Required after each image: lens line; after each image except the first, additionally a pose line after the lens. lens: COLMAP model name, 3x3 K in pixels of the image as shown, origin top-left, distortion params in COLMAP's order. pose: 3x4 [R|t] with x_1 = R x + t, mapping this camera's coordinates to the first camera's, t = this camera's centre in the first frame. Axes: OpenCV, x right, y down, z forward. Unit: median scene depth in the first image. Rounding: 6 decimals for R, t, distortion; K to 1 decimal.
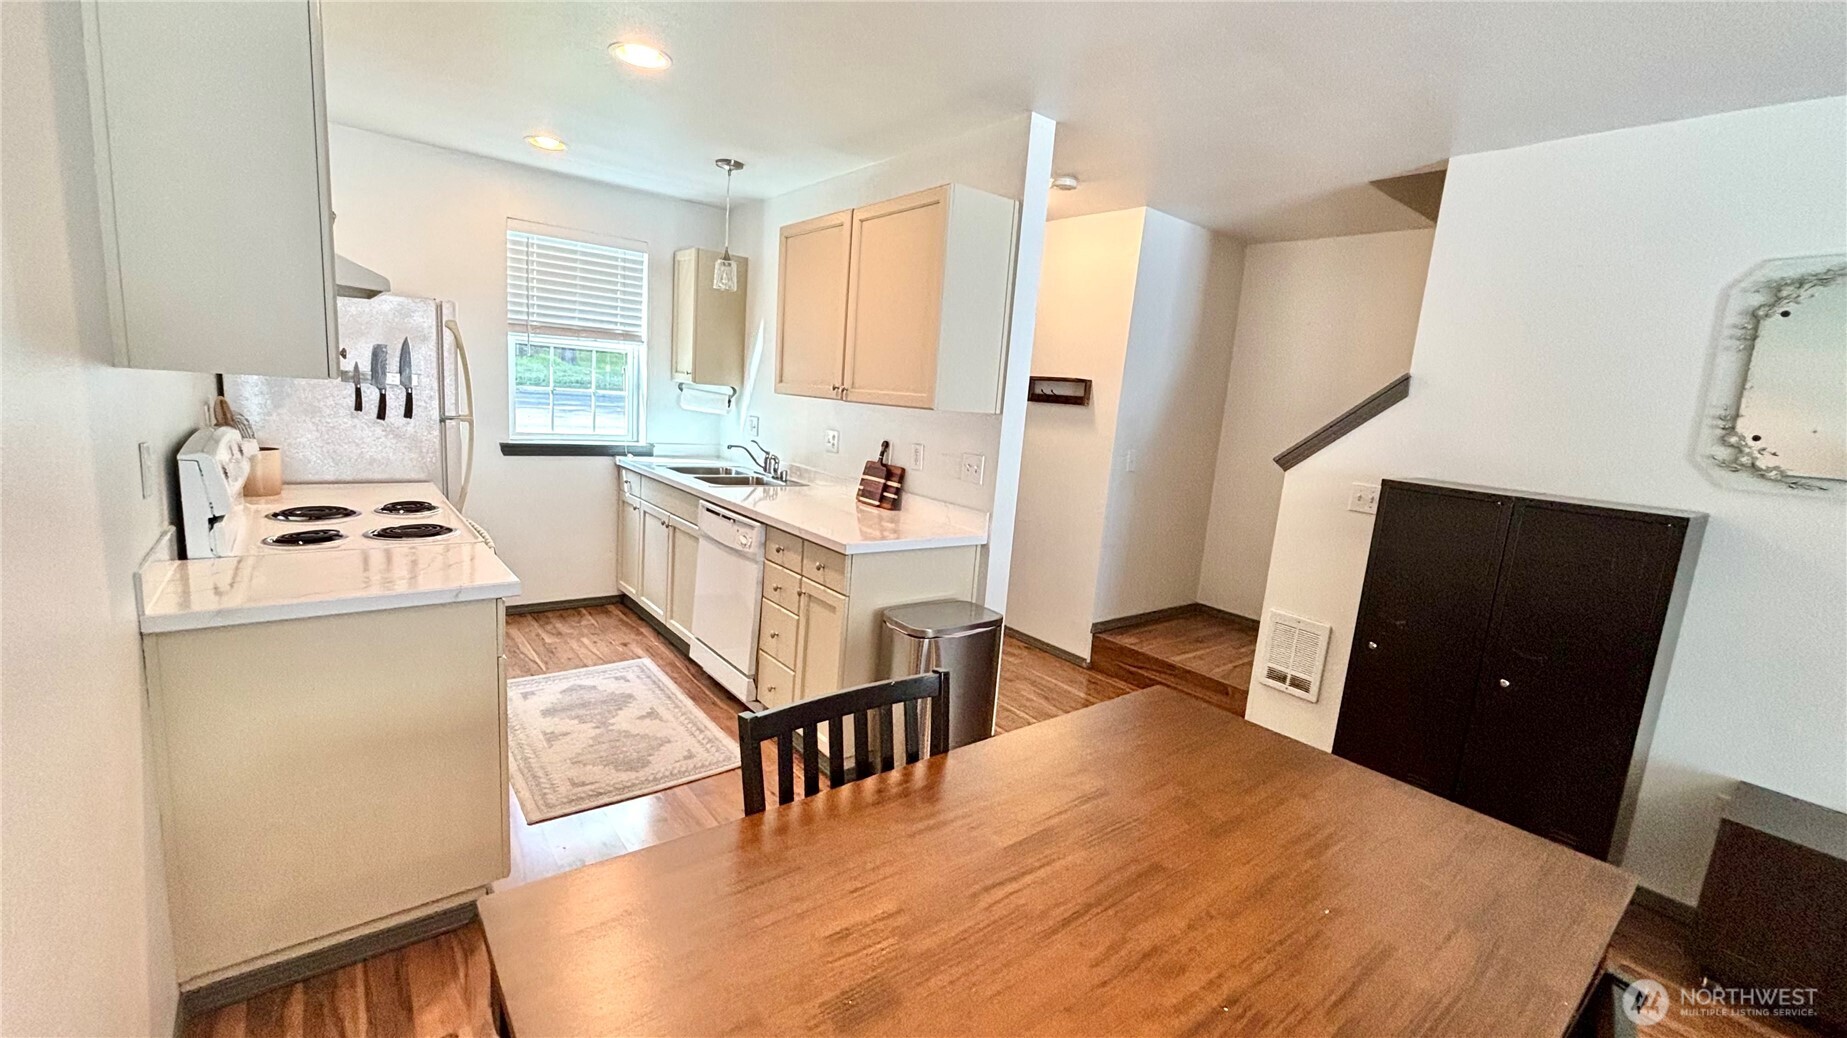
lens RADIAL K [[698.1, 0, 931.6], [0, 698.1, 511.0], [0, 0, 1]] dist [0.003131, 0.000101]
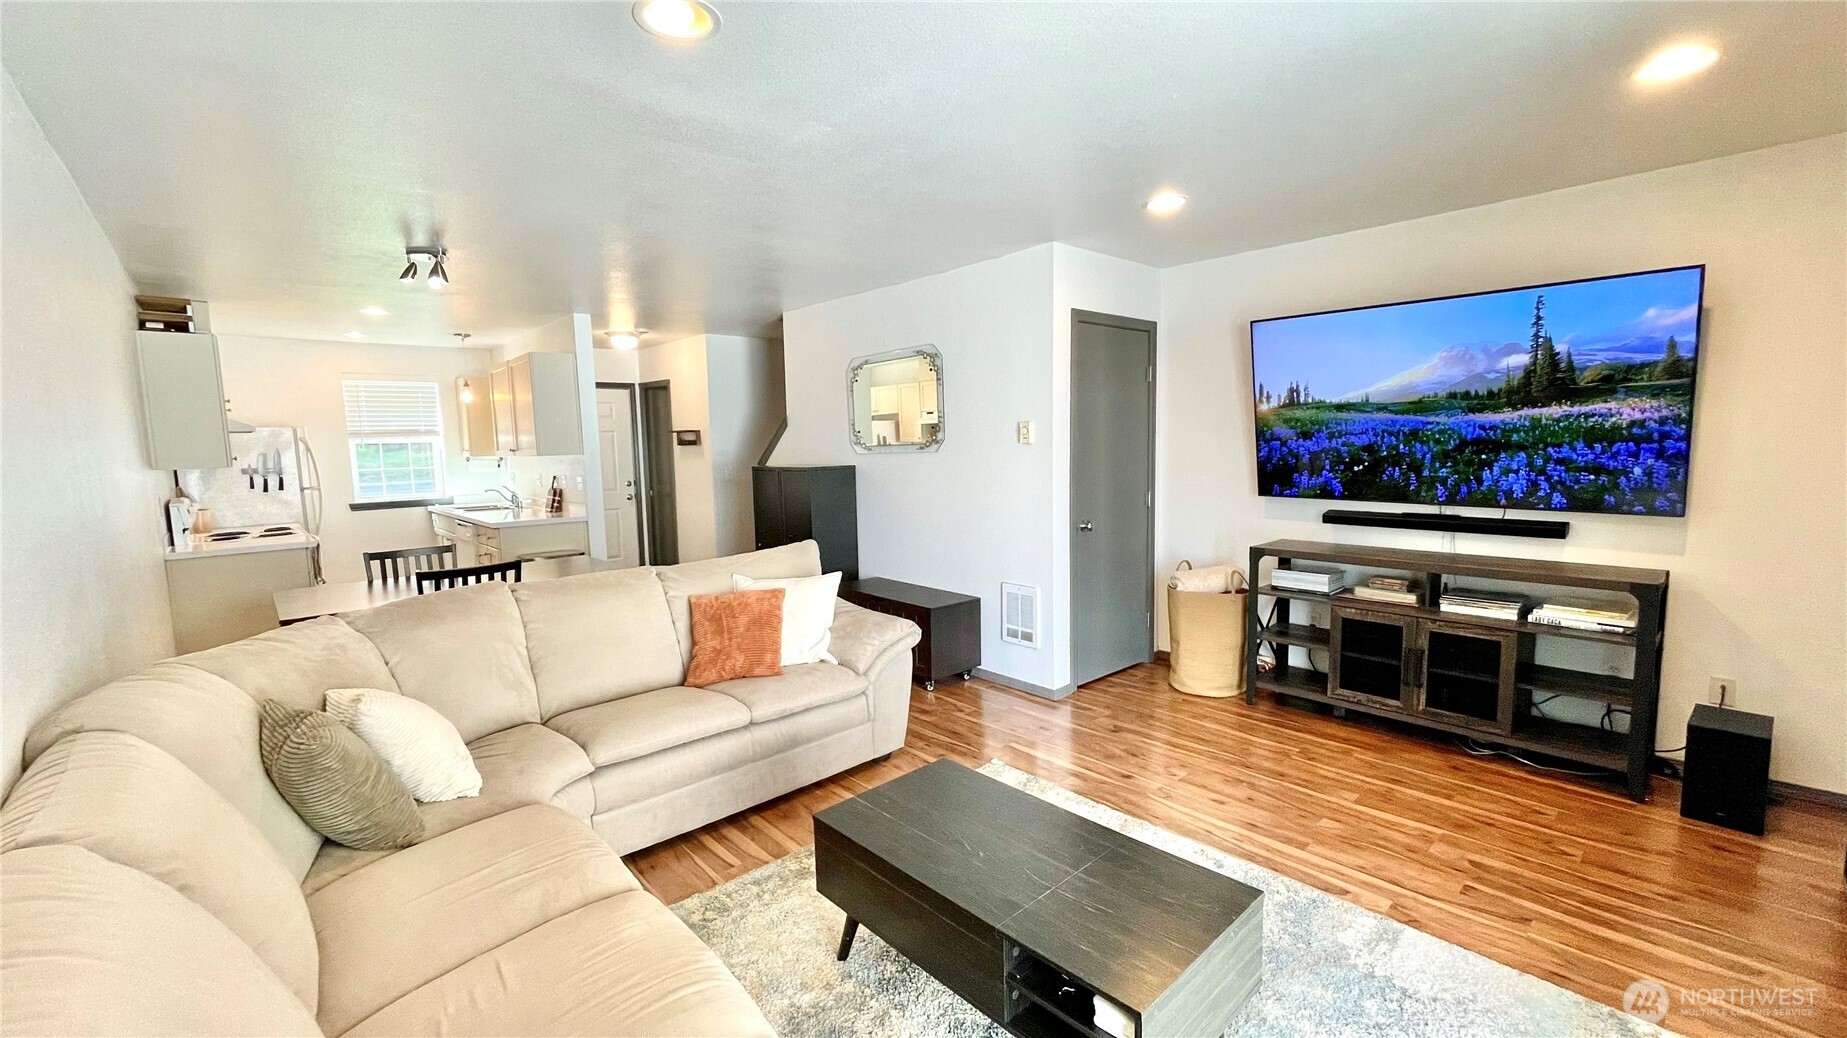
lens RADIAL K [[714.0, 0, 917.0], [0, 714.0, 521.4], [0, 0, 1]] dist [0.021940, 0.000360]
pose [[0.993641, -0.108973, 0.028317, 0.842904], [0.110418, 0.992318, -0.055796, 0.236753], [-0.022019, 0.058568, 0.998041, -0.932133]]
